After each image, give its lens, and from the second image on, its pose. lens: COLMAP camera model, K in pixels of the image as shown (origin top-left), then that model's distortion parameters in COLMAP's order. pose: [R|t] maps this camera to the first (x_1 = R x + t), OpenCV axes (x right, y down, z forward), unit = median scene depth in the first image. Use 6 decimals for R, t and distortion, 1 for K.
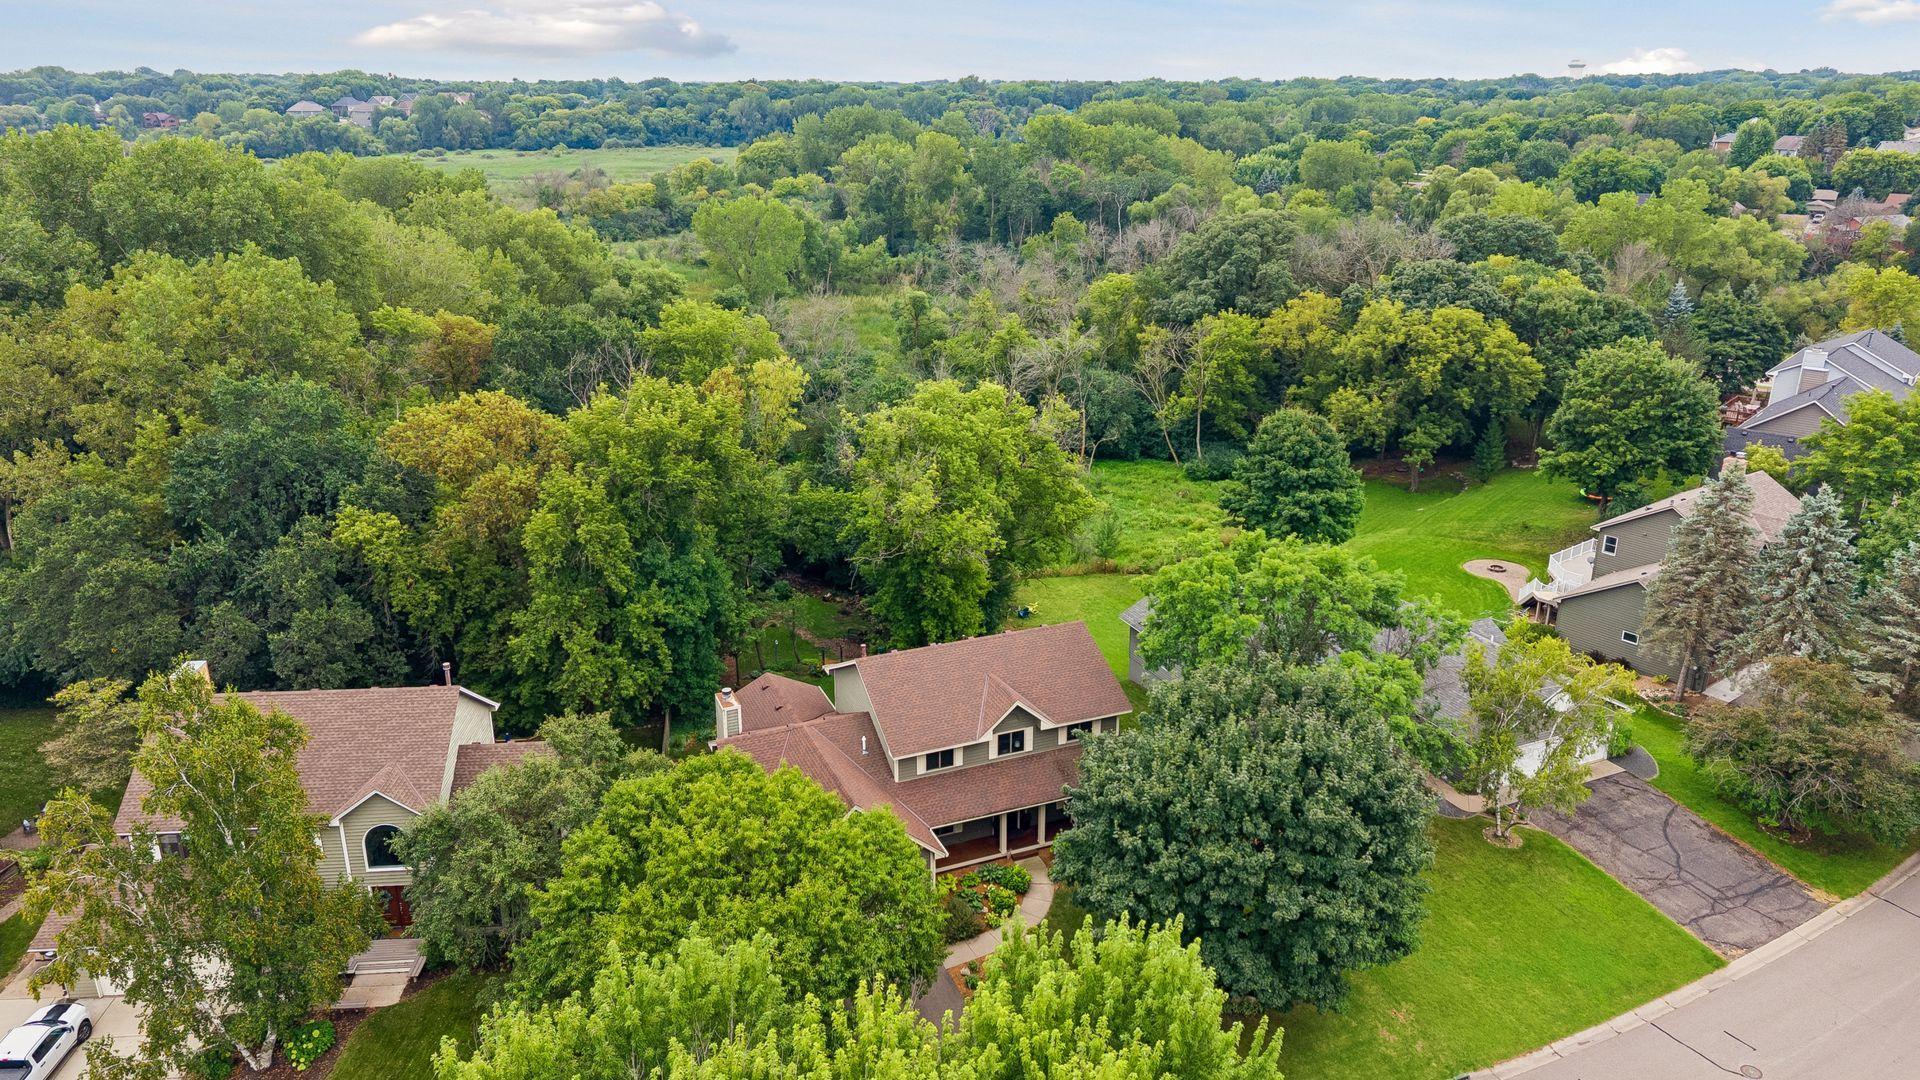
lens RADIAL K [[1288.5, 0, 970.8], [0, 1288.5, 551.0], [0, 0, 1]] dist [0.040322, -0.041524]
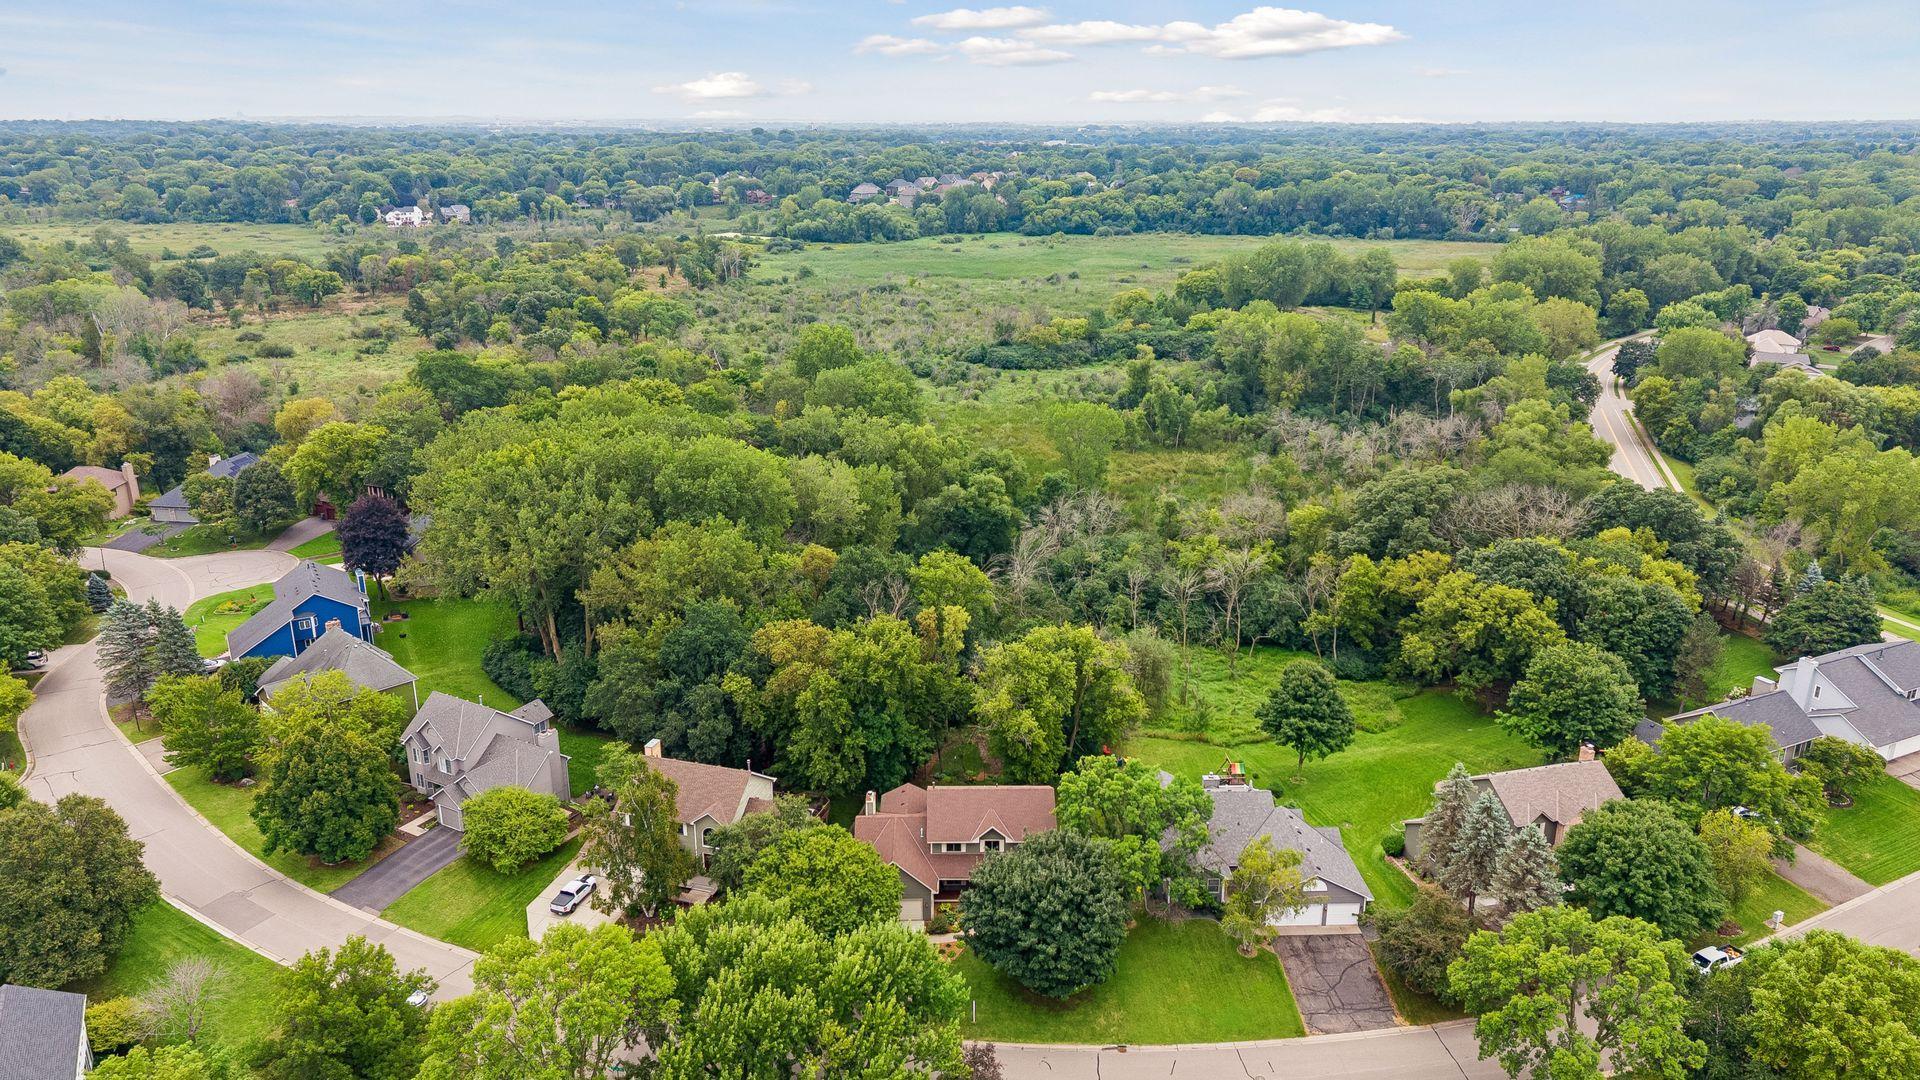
lens RADIAL K [[1288.5, 0, 970.8], [0, 1288.5, 551.0], [0, 0, 1]] dist [0.040322, -0.041524]
pose [[0.926312, 0.116734, -0.358217, 0.546917], [-0.126962, 0.991895, -0.005075, -0.239147], [0.354721, 0.050181, 0.933624, -0.745268]]
